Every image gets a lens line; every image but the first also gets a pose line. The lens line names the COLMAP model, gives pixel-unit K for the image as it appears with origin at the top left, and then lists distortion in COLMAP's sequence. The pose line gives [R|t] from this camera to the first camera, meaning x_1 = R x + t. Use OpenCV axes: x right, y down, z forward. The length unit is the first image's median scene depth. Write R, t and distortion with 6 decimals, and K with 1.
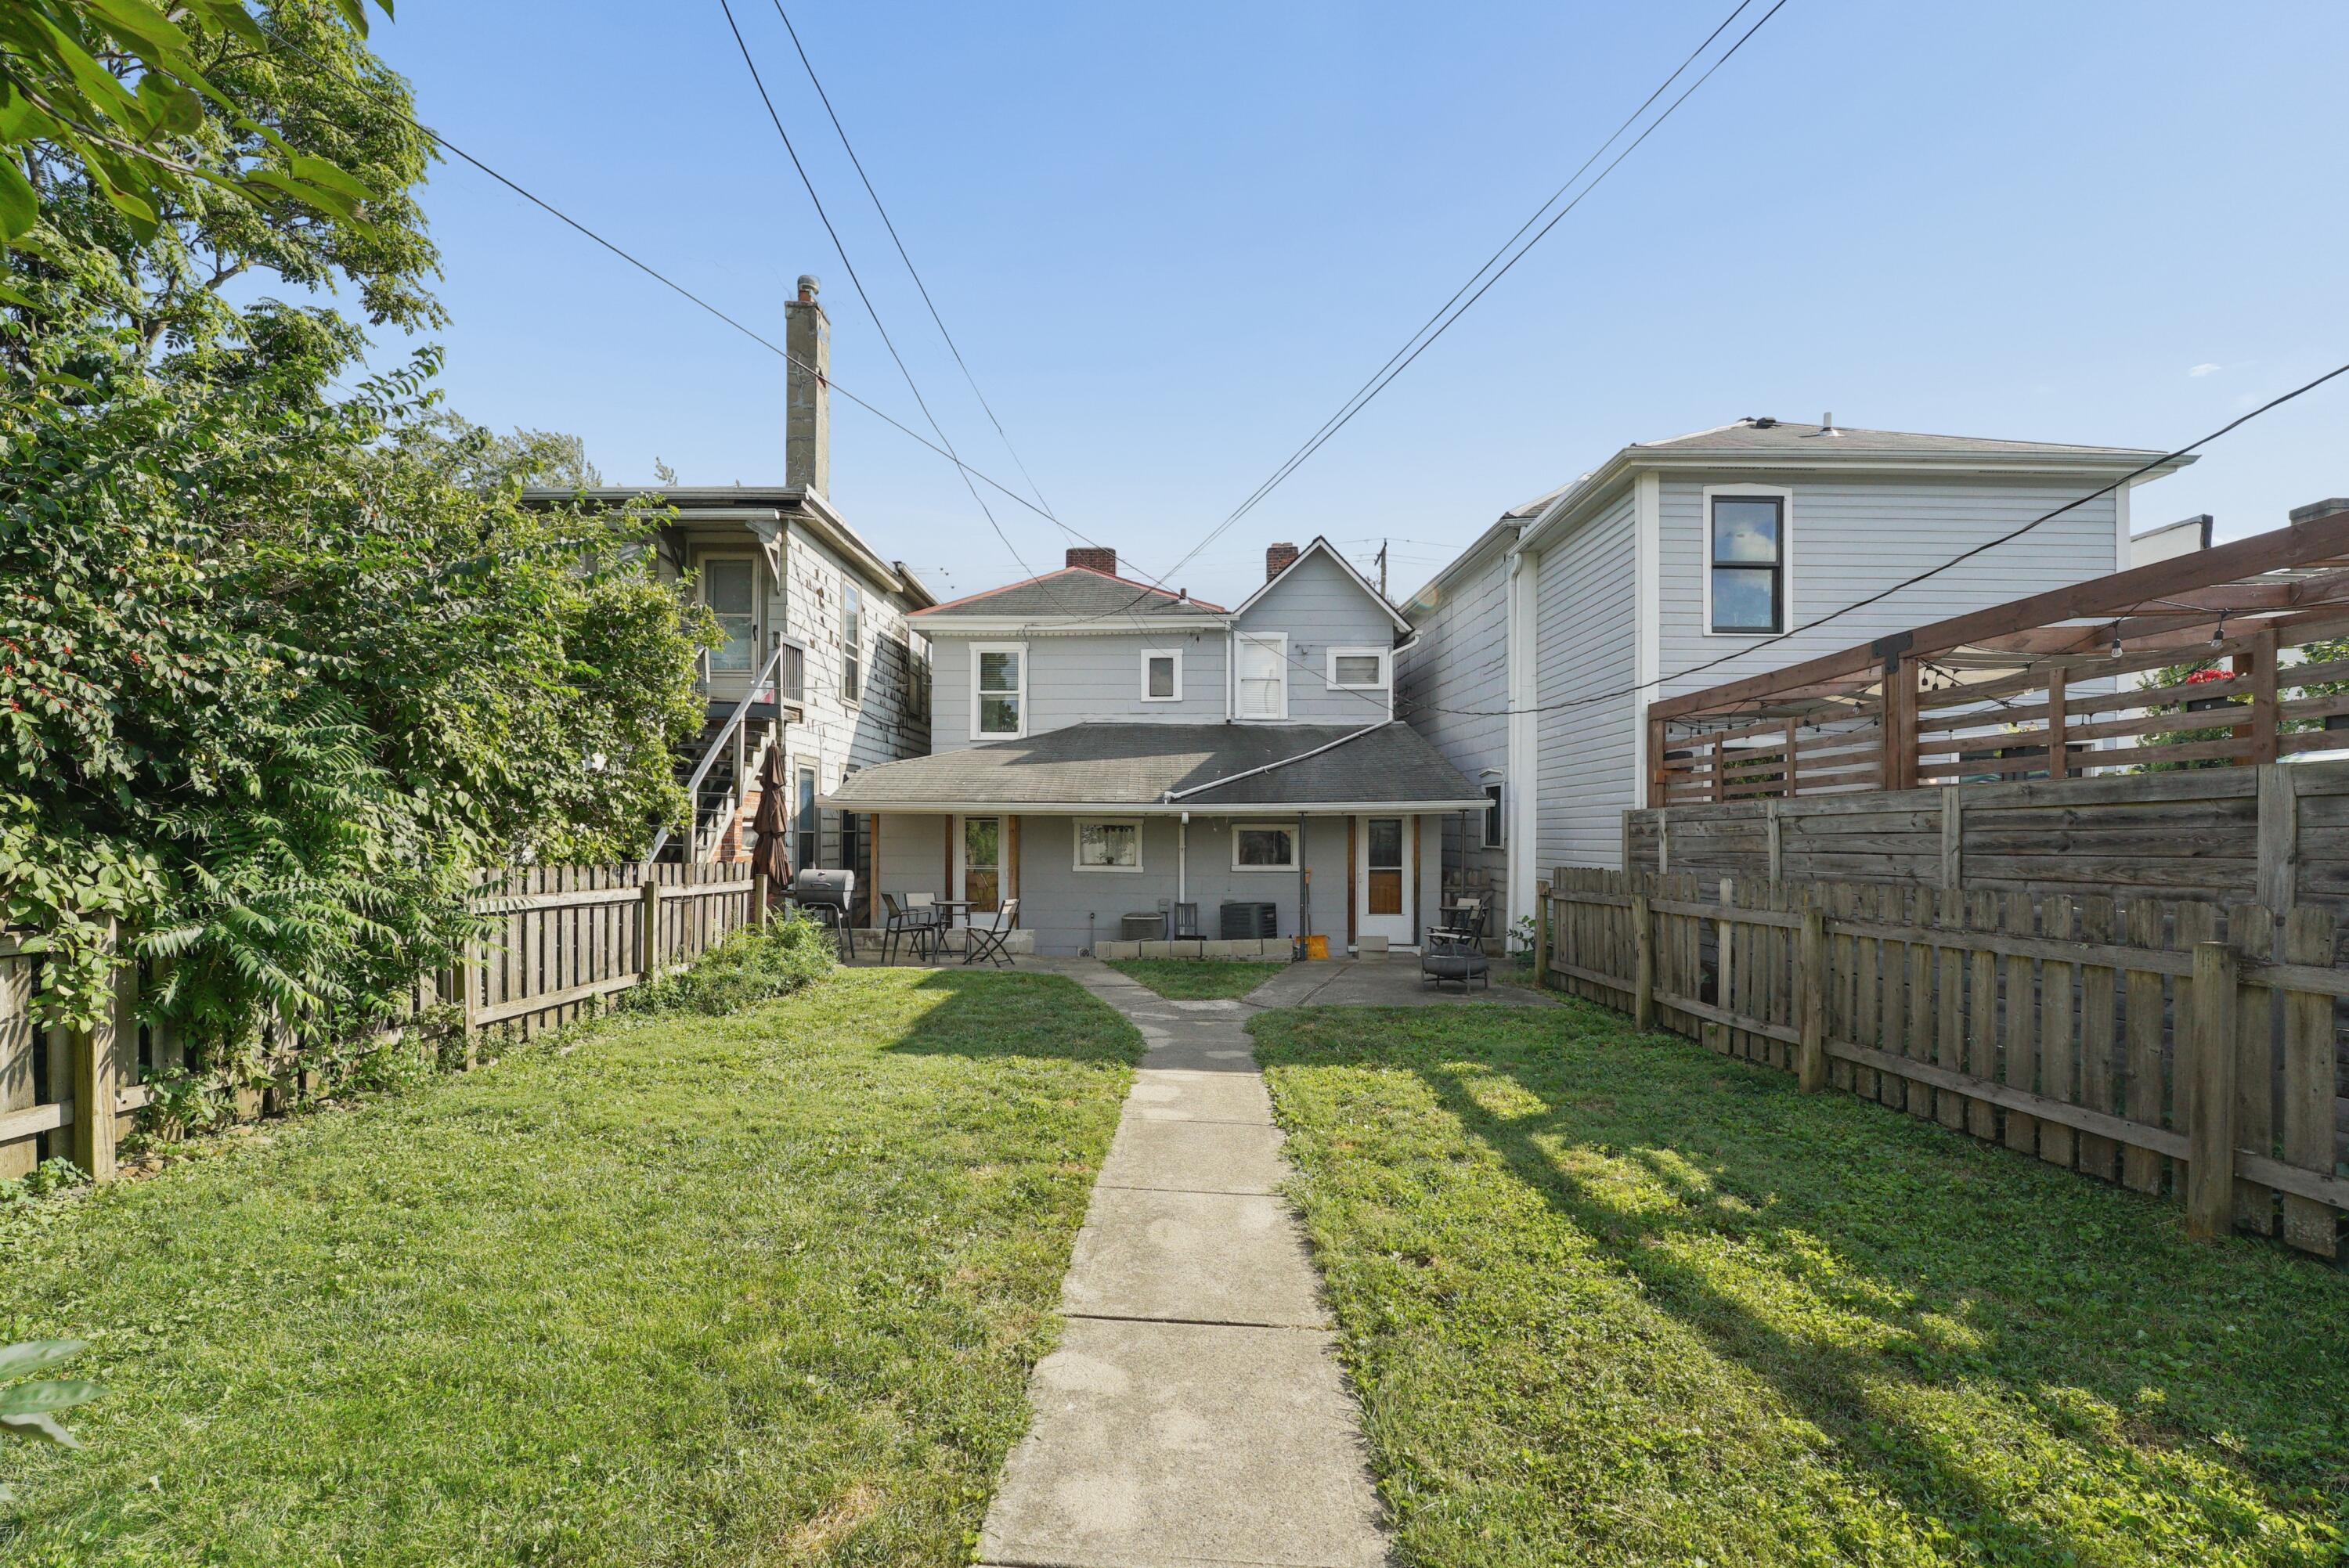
lens RADIAL K [[967.9, 0, 1155.1], [0, 967.9, 836.3], [0, 0, 1]] dist [-0.028505, 0.000018]
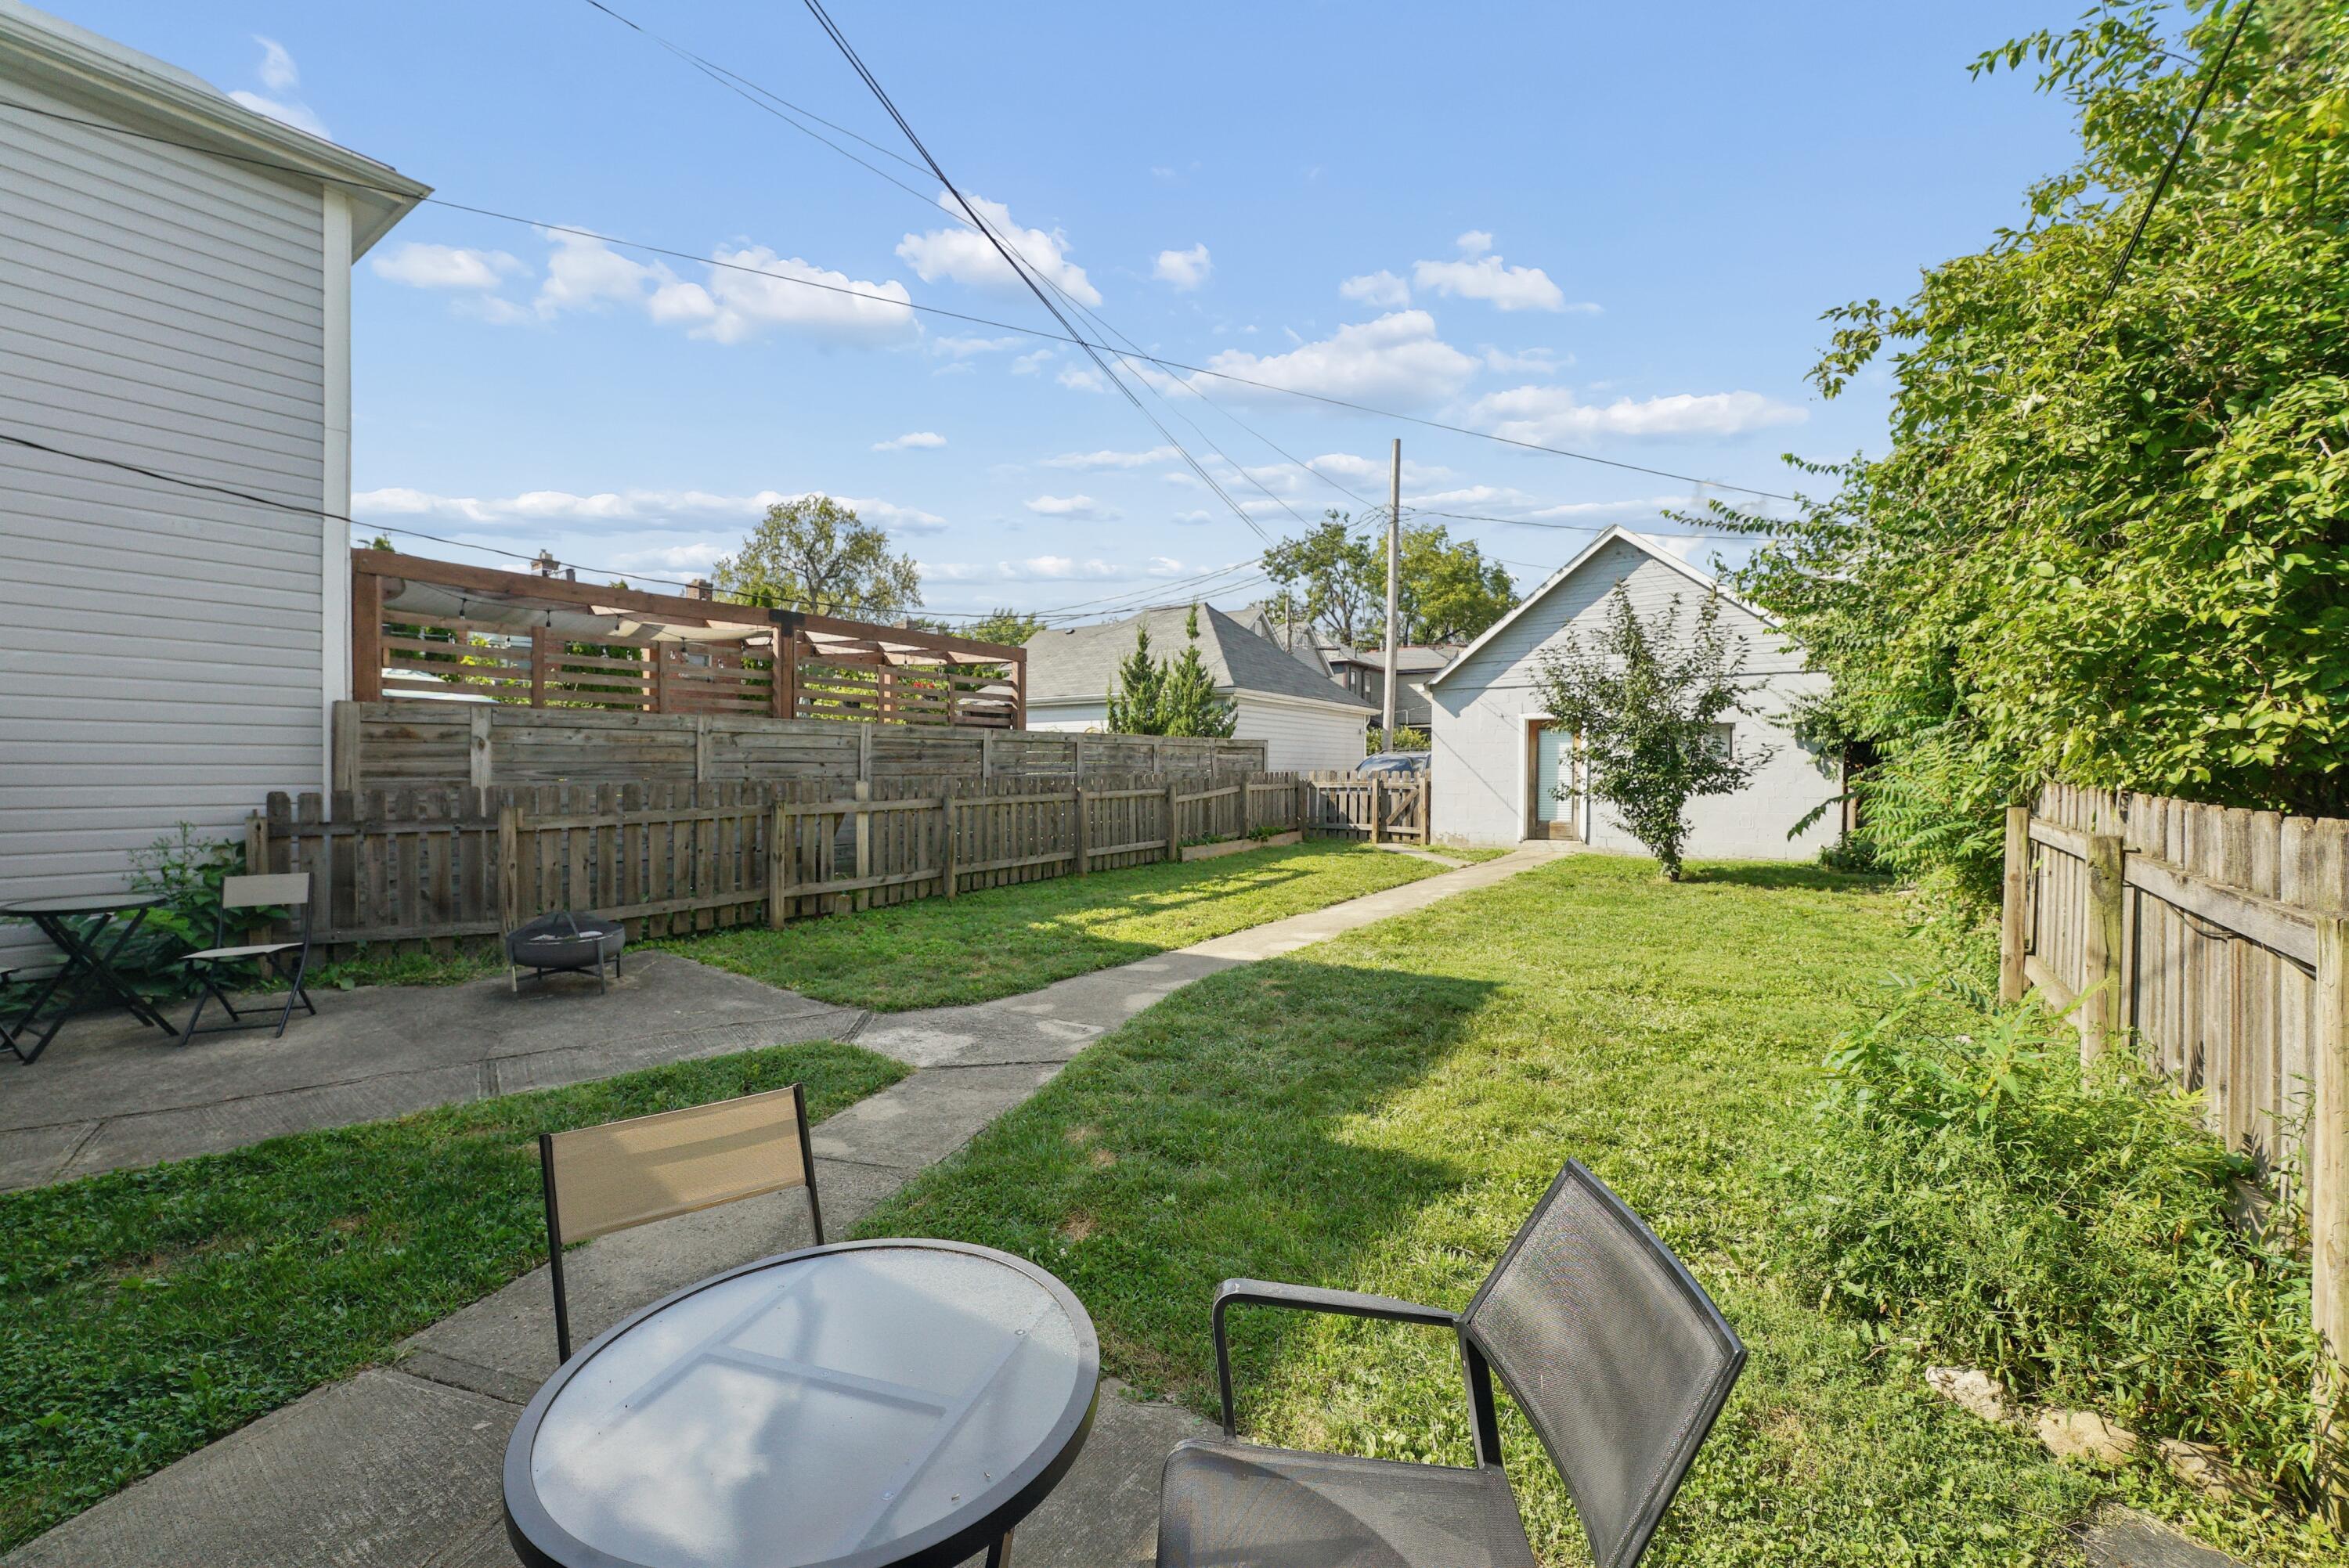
lens RADIAL K [[967.9, 0, 1179.5], [0, 967.9, 775.0], [0, 0, 1]] dist [-0.028505, 0.000018]
pose [[-0.839215, -0.013474, 0.543633, -0.522498], [-0.009531, 0.999904, 0.010070, 0.017044], [-0.543716, 0.003270, -0.839263, 1.901574]]
